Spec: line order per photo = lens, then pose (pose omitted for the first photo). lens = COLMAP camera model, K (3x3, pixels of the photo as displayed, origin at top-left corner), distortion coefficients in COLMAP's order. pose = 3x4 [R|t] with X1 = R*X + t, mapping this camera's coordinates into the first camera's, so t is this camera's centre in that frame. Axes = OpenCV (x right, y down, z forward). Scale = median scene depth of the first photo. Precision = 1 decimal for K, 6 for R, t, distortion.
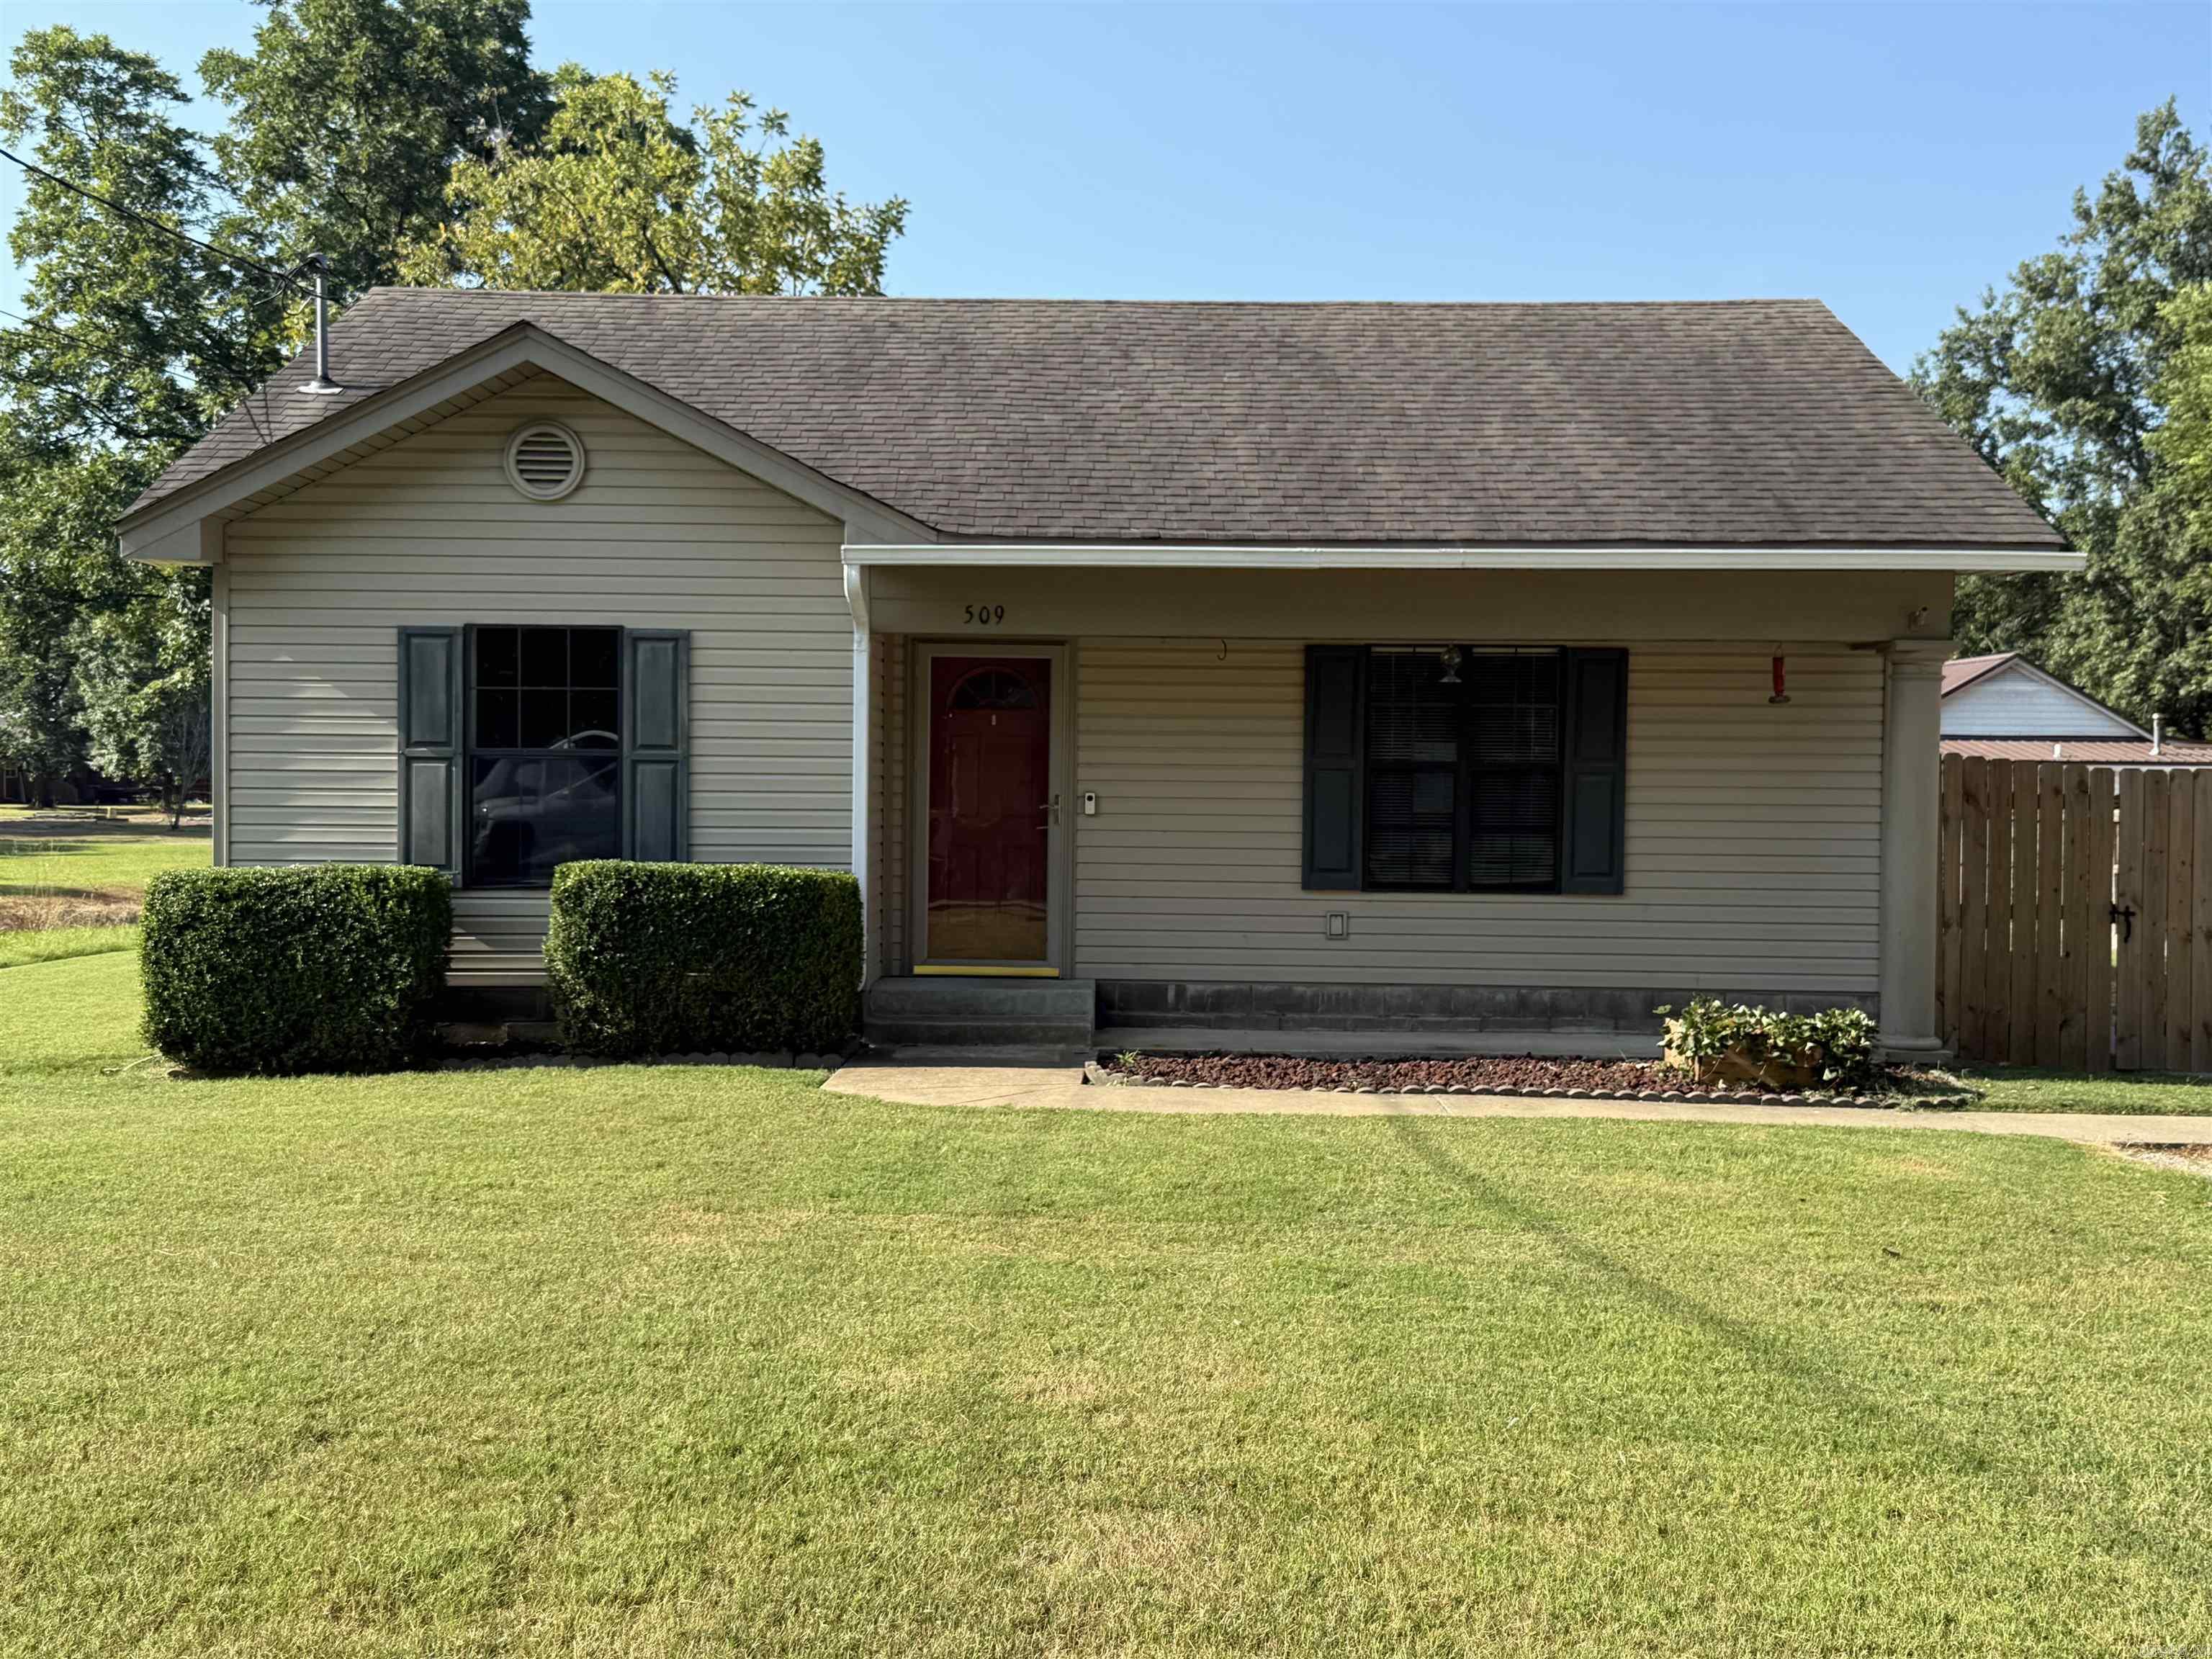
lens RADIAL K [[2301.1, 0, 1105.6], [0, 2301.1, 824.8], [0, 0, 1]] dist [0.088066, 0.000000]
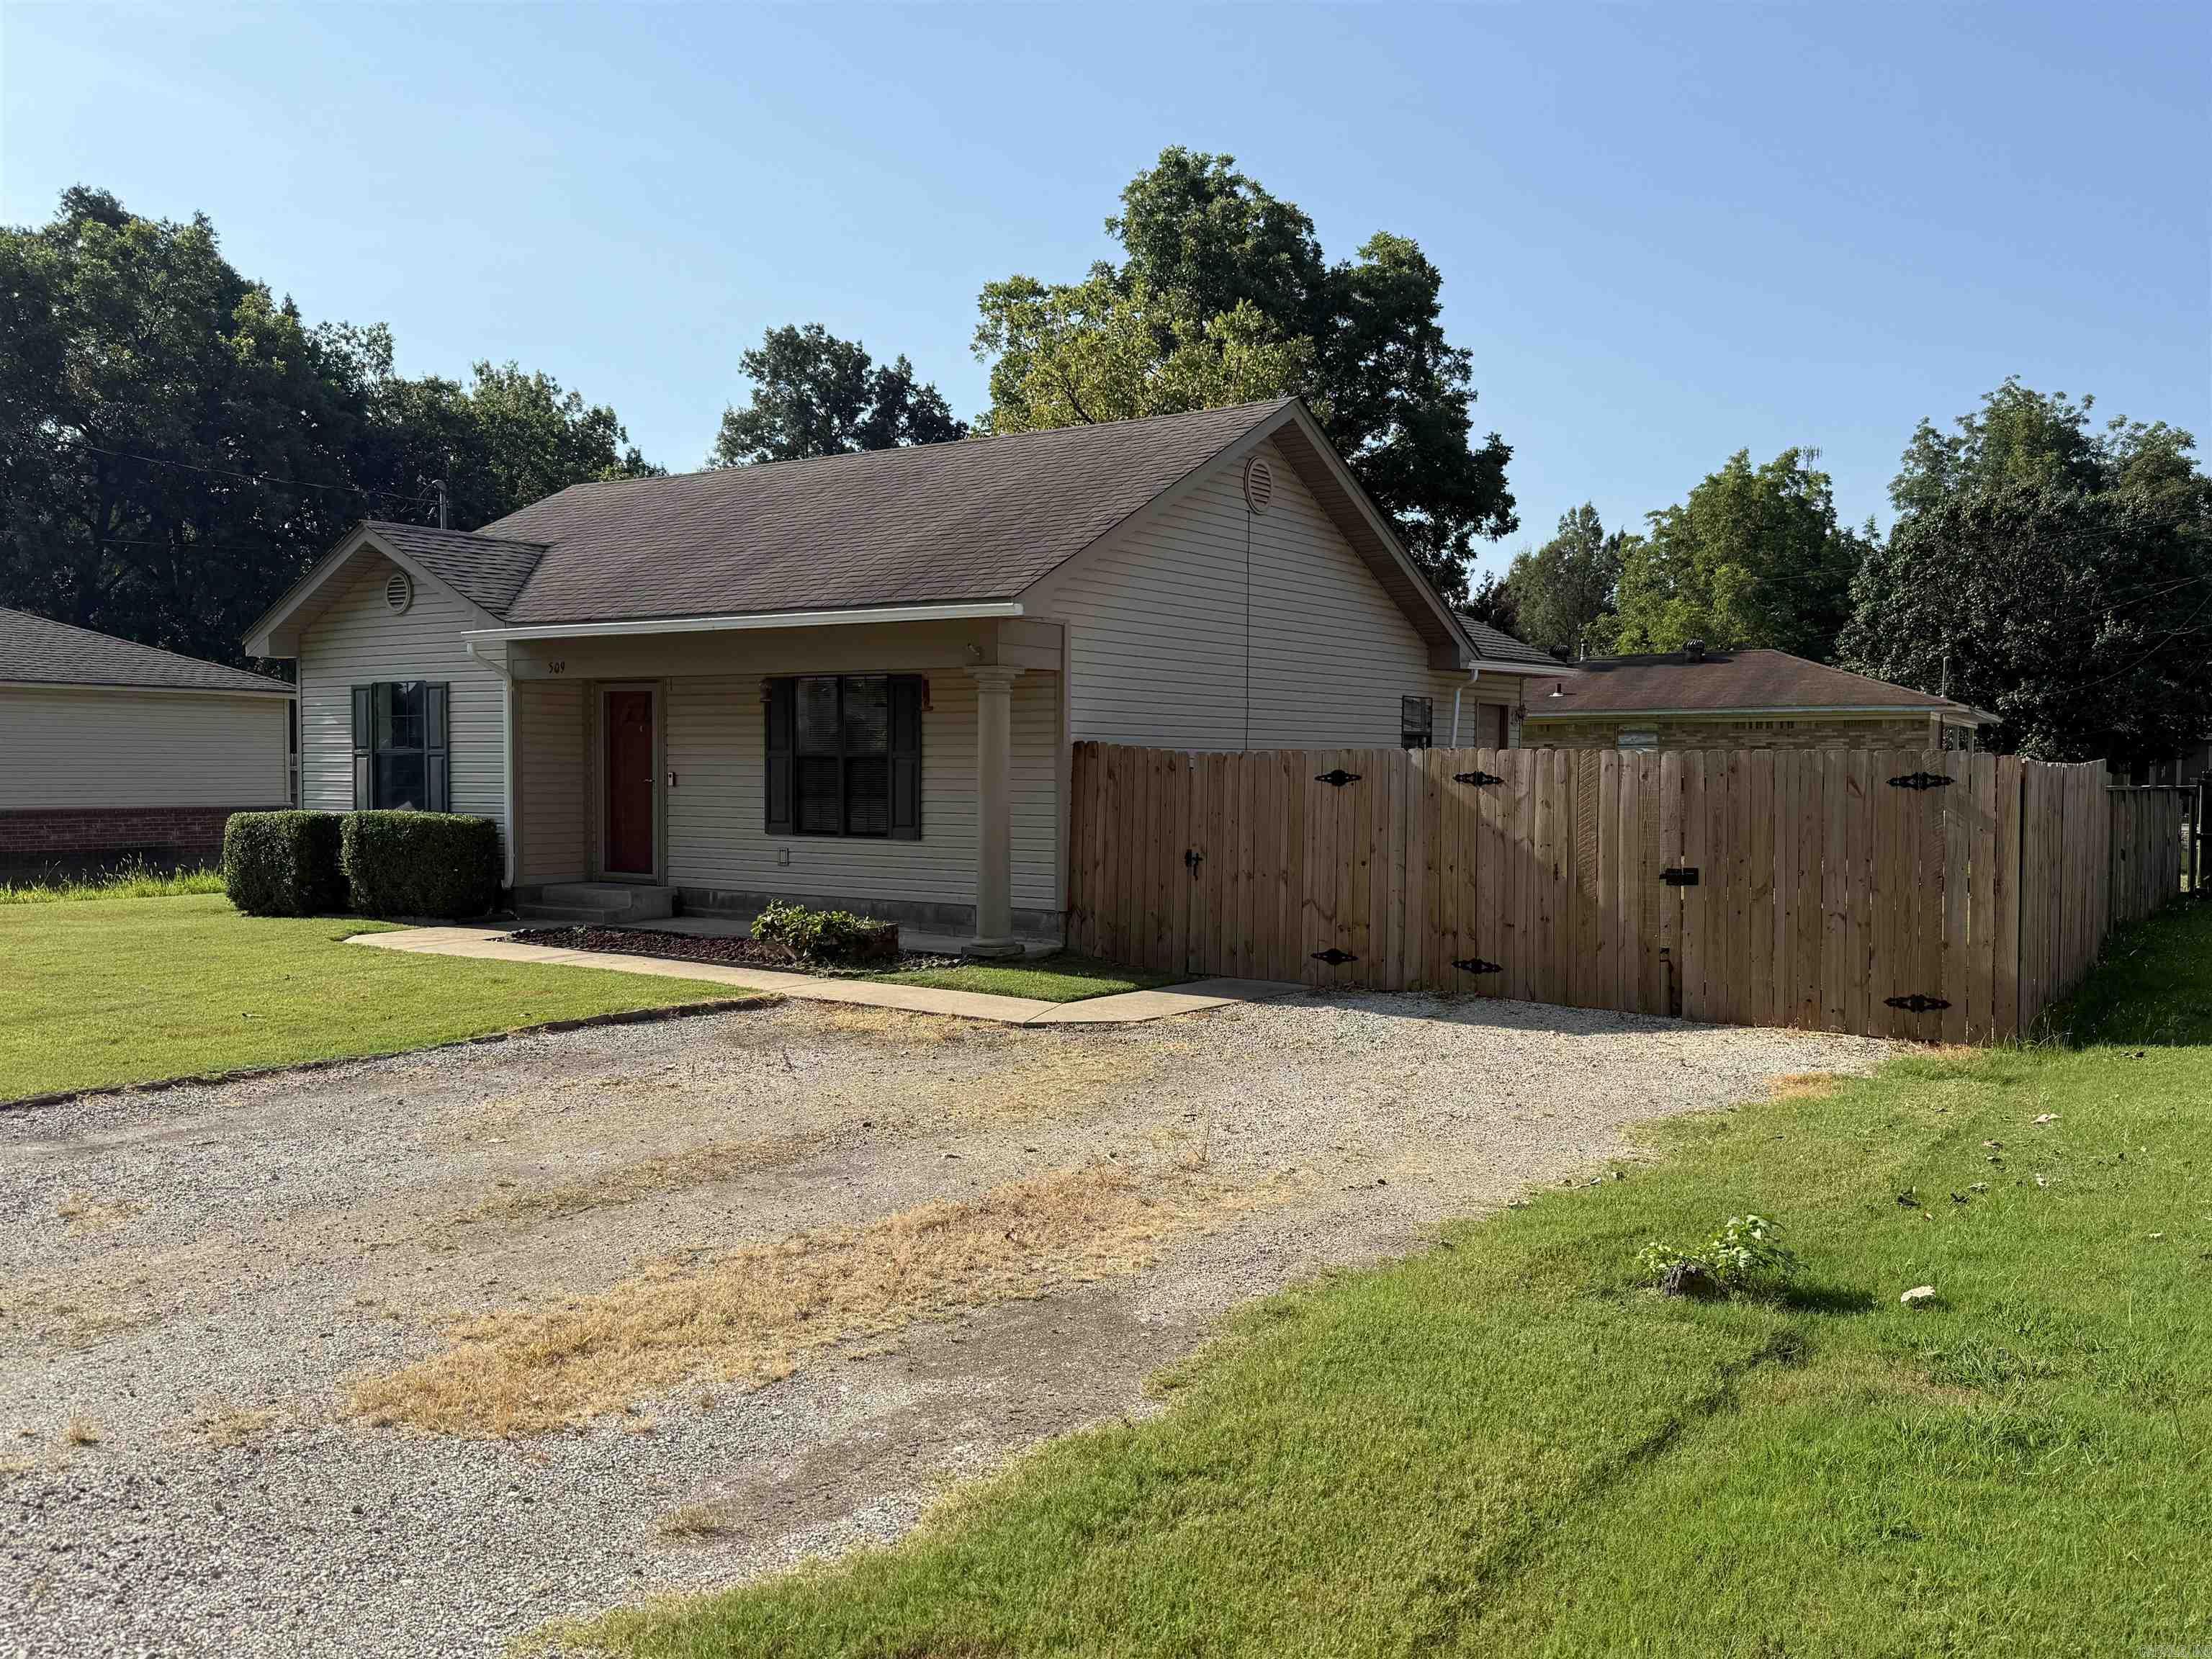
lens RADIAL K [[1809.4, 0, 1102.3], [0, 1809.4, 835.9], [0, 0, 1]] dist [0.017834, -0.017384]
pose [[0.844927, 0.015533, -0.534656, 0.944394], [-0.002645, 0.999687, 0.024863, -0.001631], [0.534875, -0.019593, 0.844704, 0.079086]]
